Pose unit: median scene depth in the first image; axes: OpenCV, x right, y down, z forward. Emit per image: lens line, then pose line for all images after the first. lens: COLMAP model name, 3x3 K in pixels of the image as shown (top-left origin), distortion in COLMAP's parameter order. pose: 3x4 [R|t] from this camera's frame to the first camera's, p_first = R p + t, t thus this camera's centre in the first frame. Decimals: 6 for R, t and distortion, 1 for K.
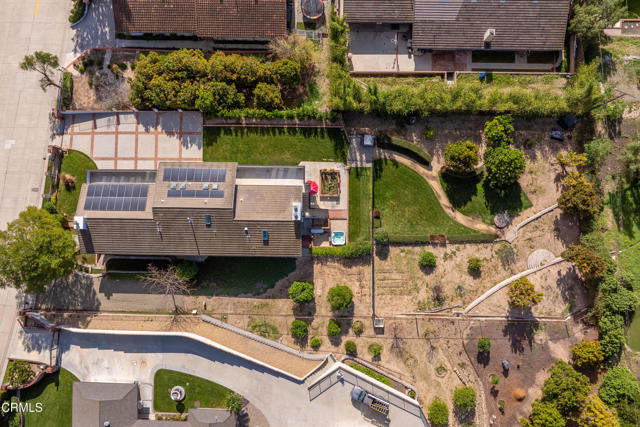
lens RADIAL K [[451.8, 0, 320.0], [0, 451.8, 213.5], [0, 0, 1]] dist [-0.032288, -0.002187]
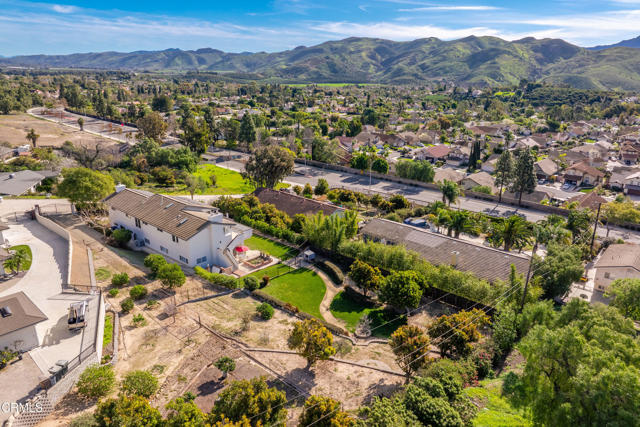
lens RADIAL K [[451.8, 0, 320.0], [0, 451.8, 213.5], [0, 0, 1]] dist [-0.032288, -0.002187]
pose [[0.747932, 0.232066, -0.621887, 0.806330], [-0.663654, 0.243540, -0.707285, 0.595598], [-0.012682, 0.941719, 0.336163, 0.525205]]
